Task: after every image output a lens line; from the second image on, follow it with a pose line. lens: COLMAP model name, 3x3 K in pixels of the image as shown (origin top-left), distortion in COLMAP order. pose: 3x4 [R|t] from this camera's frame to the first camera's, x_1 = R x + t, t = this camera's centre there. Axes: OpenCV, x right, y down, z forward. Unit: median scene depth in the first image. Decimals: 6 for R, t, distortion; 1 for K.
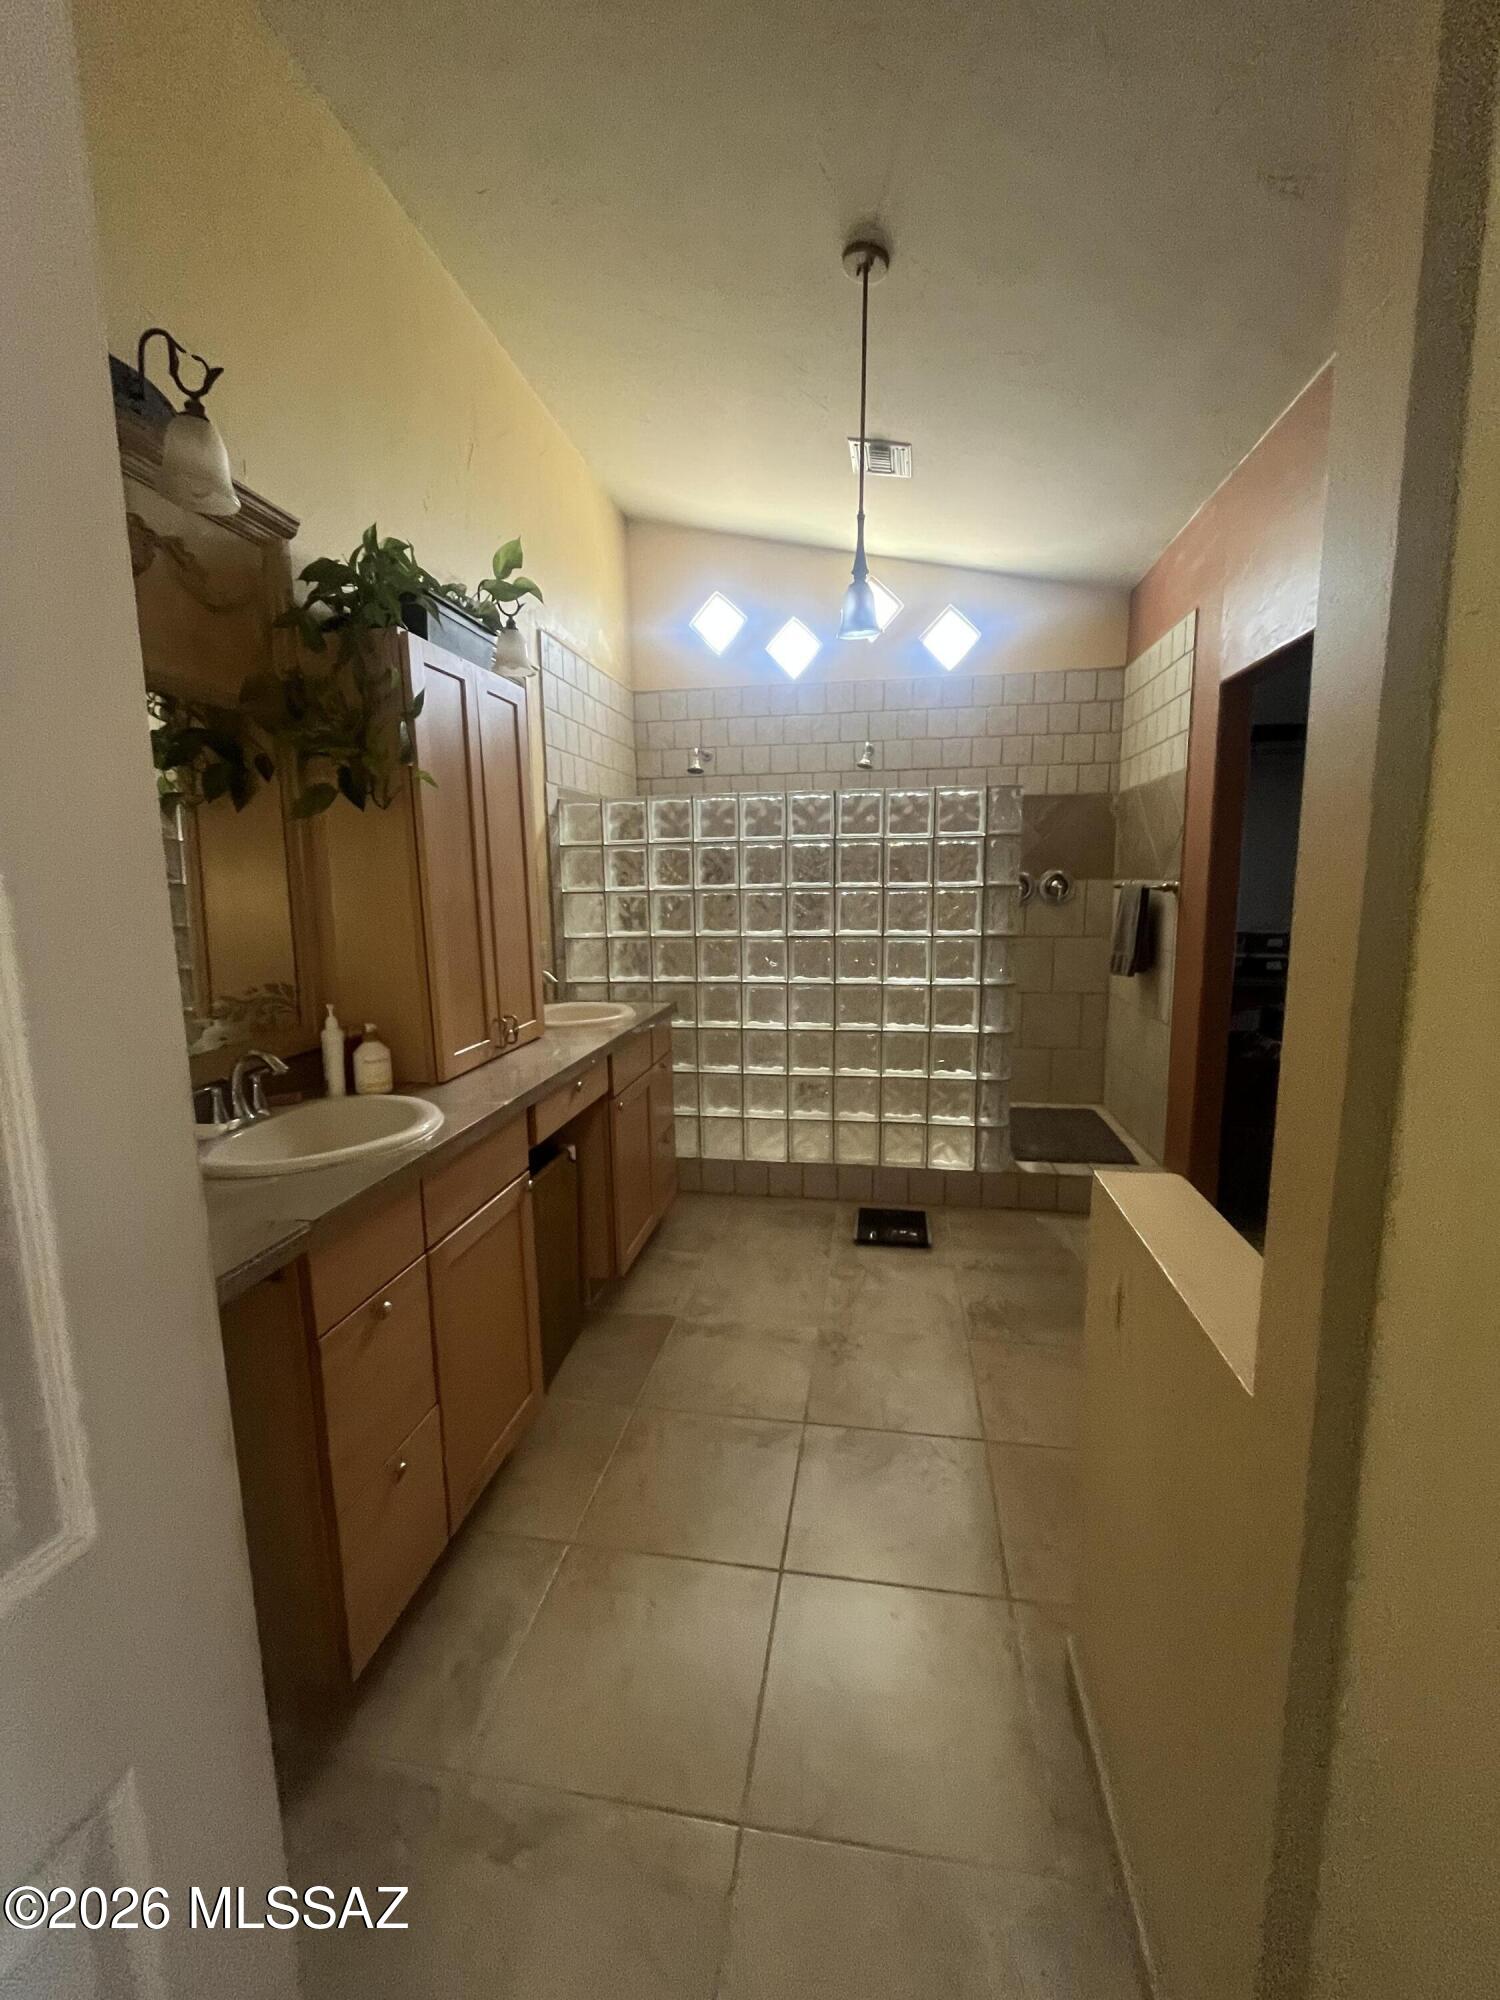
lens RADIAL K [[803.7, 0, 753.2], [0, 803.7, 998.4], [0, 0, 1]] dist [-0.001894, -0.000204]
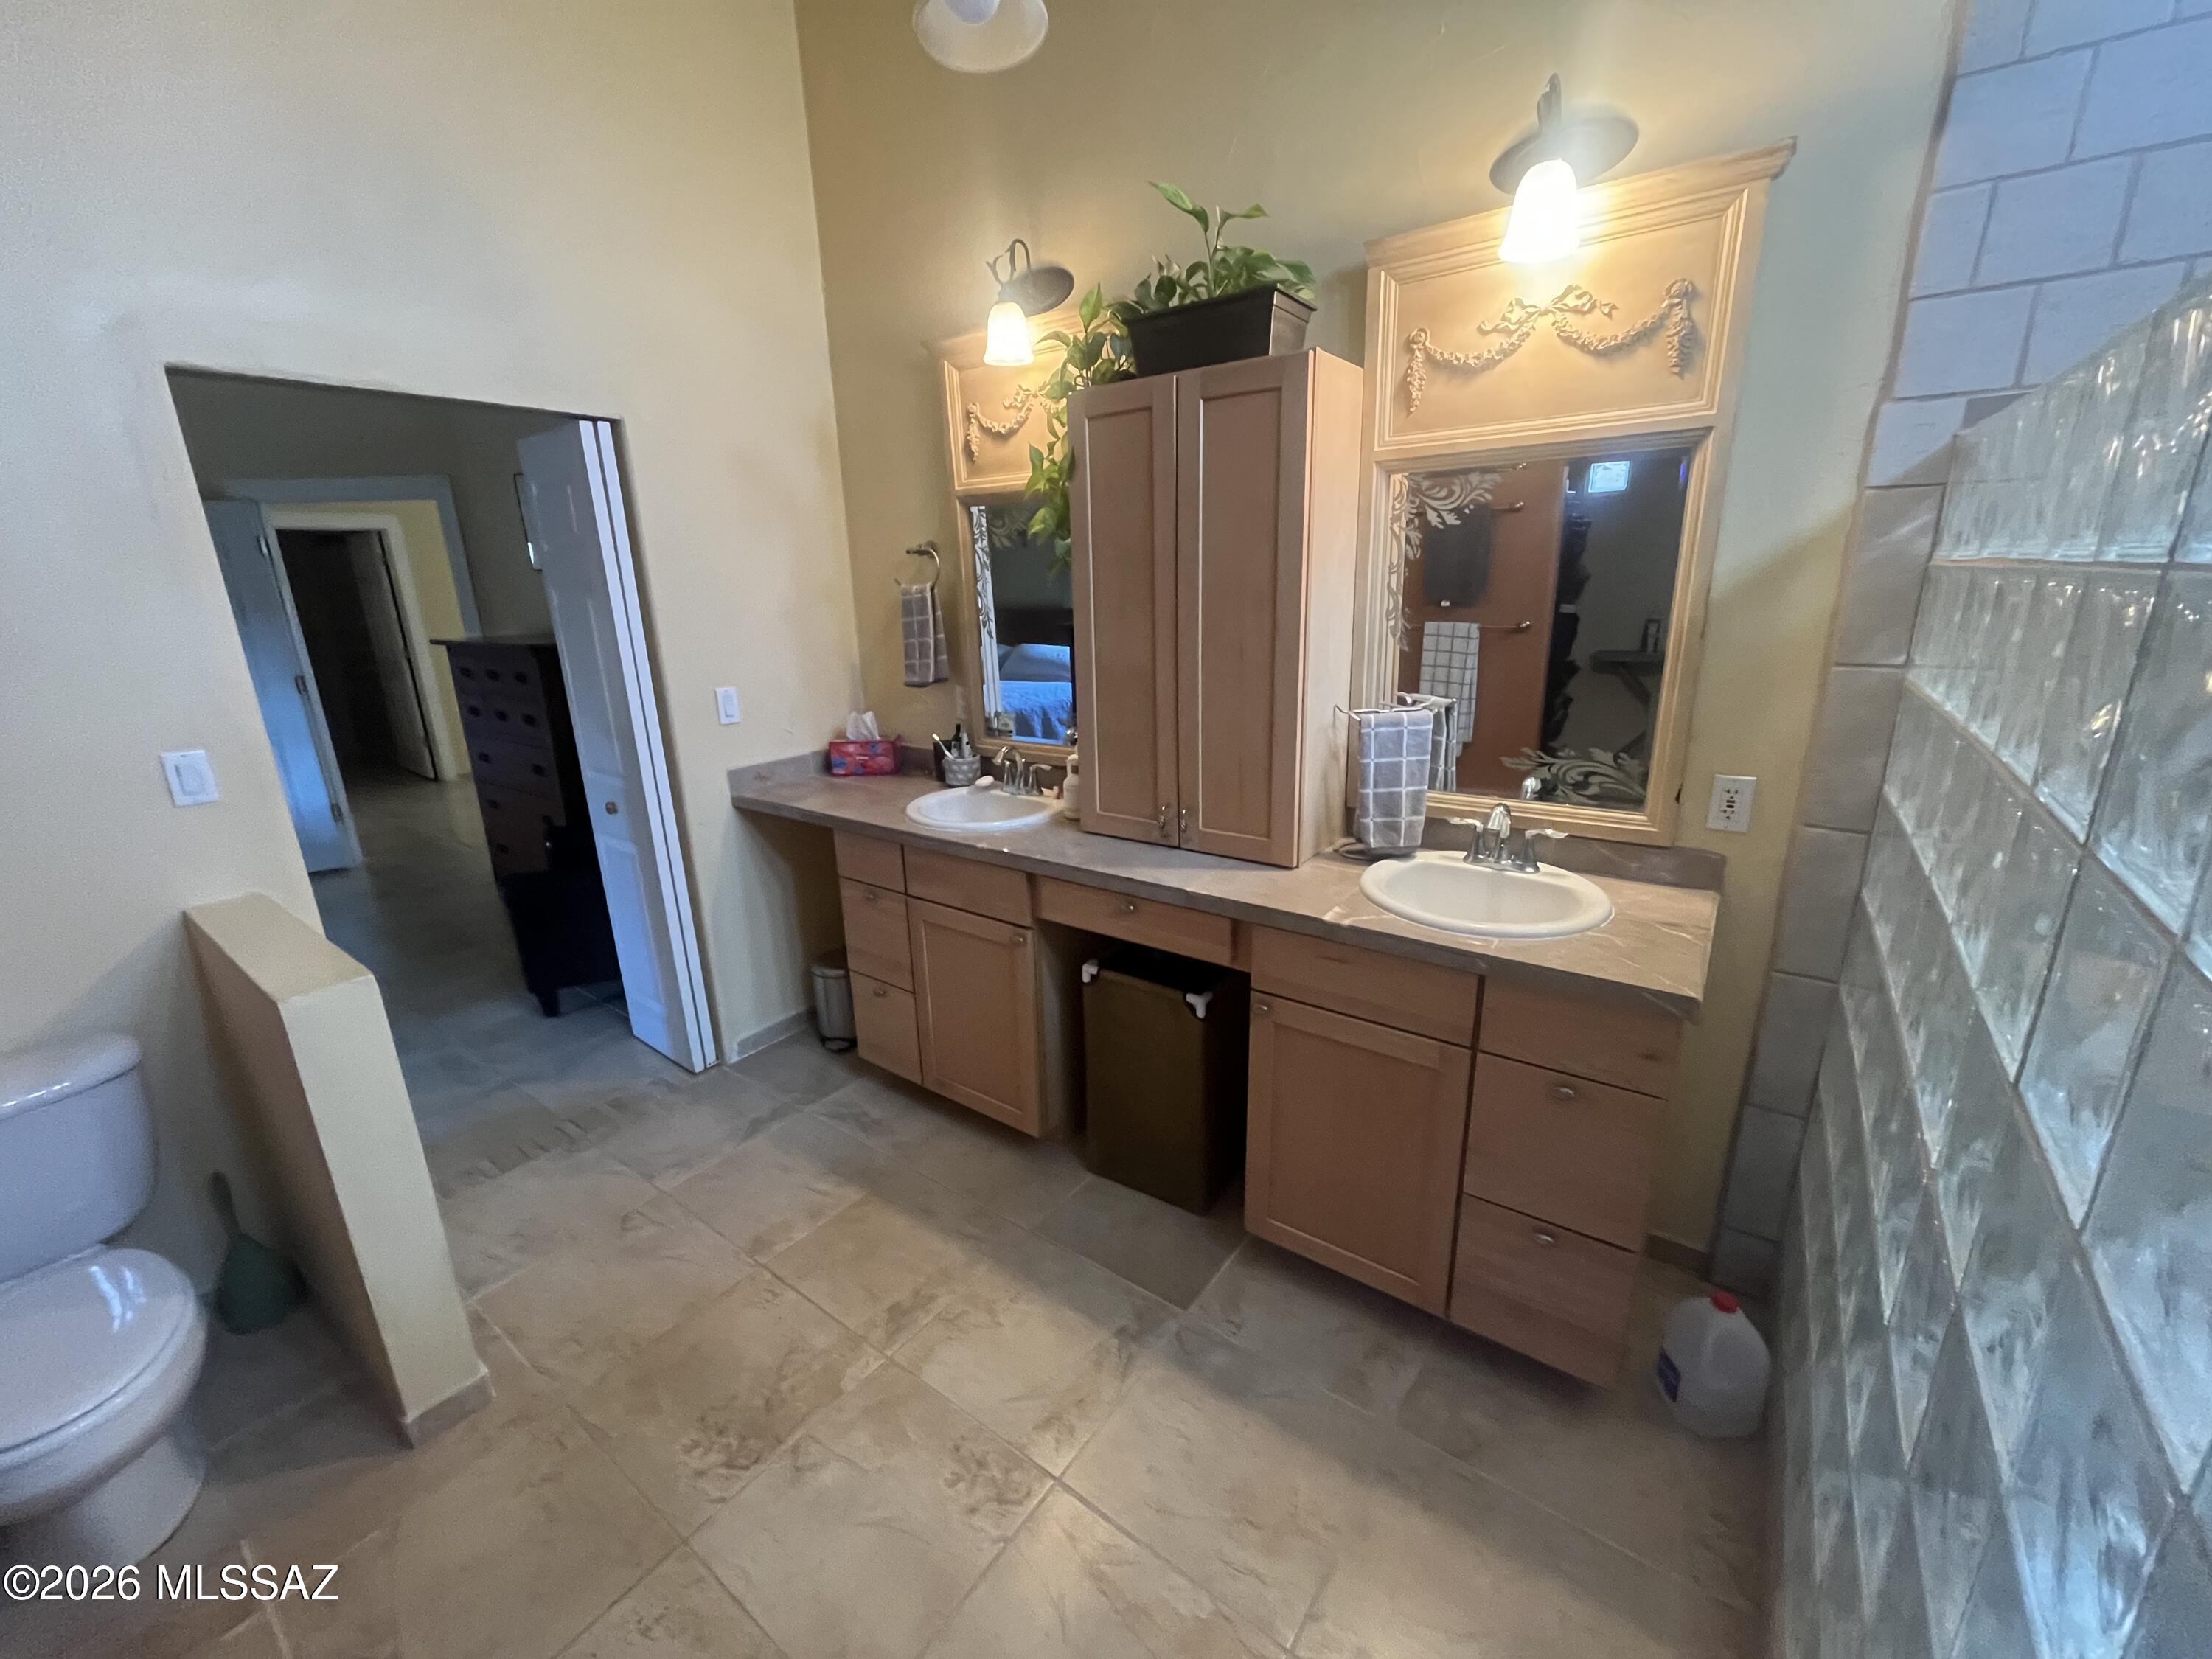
lens RADIAL K [[888.9, 0, 1089.7], [0, 888.9, 829.3], [0, 0, 1]] dist [-0.001894, -0.000204]
pose [[-0.461942, 0.273529, -0.843677, 0.424515], [-0.091358, 0.931519, 0.352030, -0.219218], [0.882192, 0.239695, -0.405319, 1.037411]]
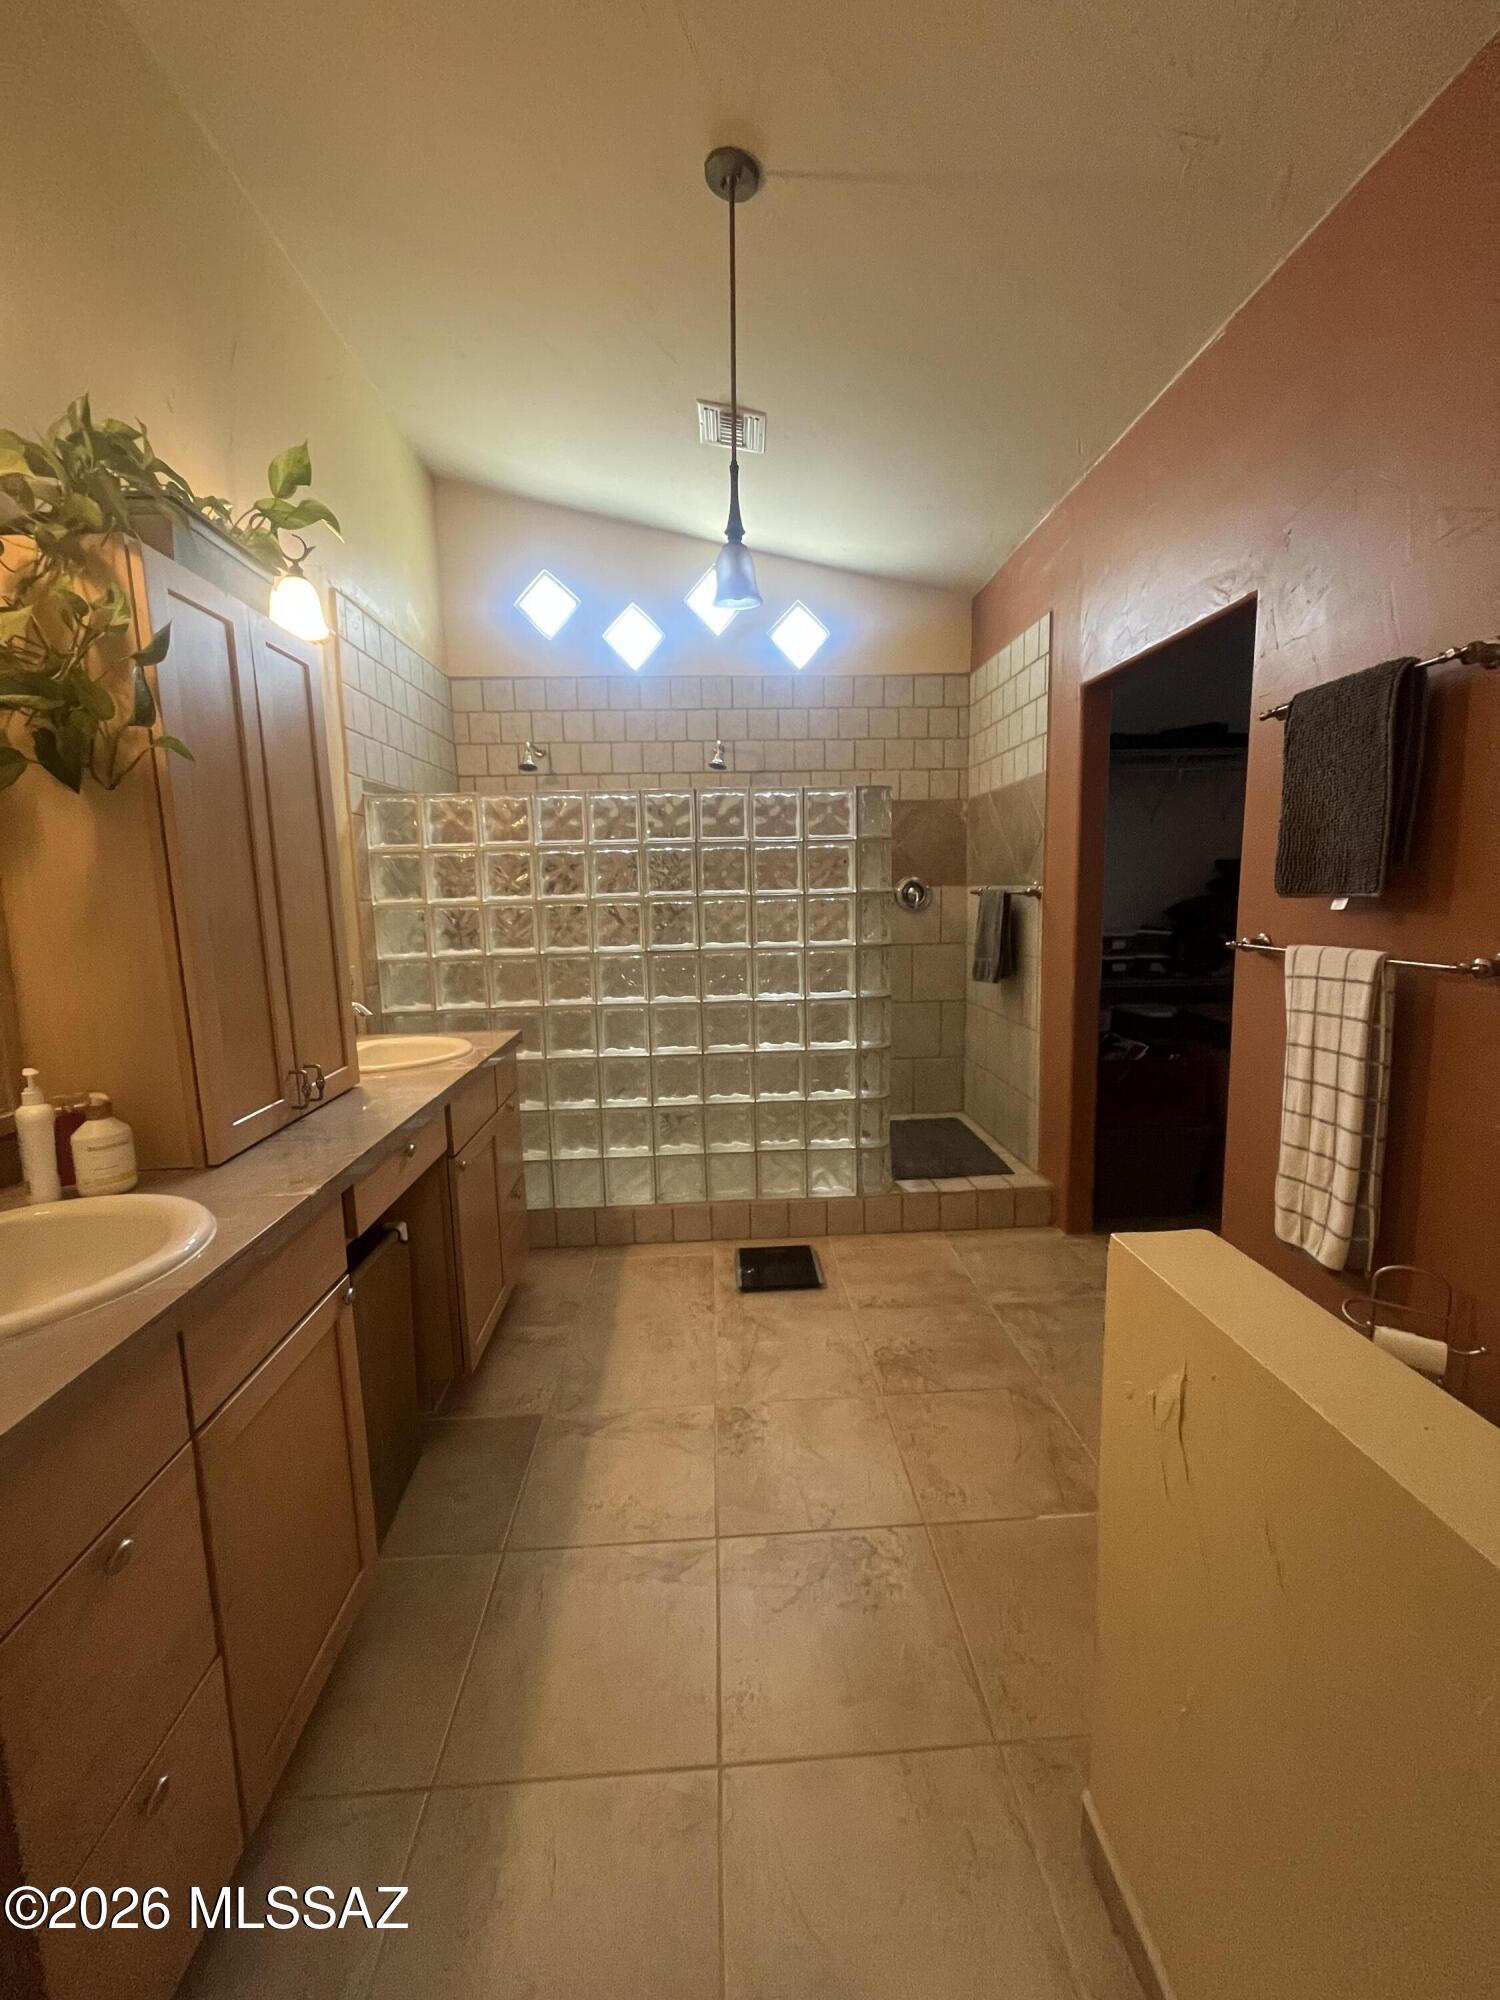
lens RADIAL K [[803.7, 0, 751.5], [0, 803.7, 995.0], [0, 0, 1]] dist [-0.001894, -0.000204]
pose [[0.976411, -0.037627, 0.212617, -0.041620], [0.041687, 0.999023, -0.014642, -0.013215], [-0.211859, 0.023160, 0.977026, 0.124435]]
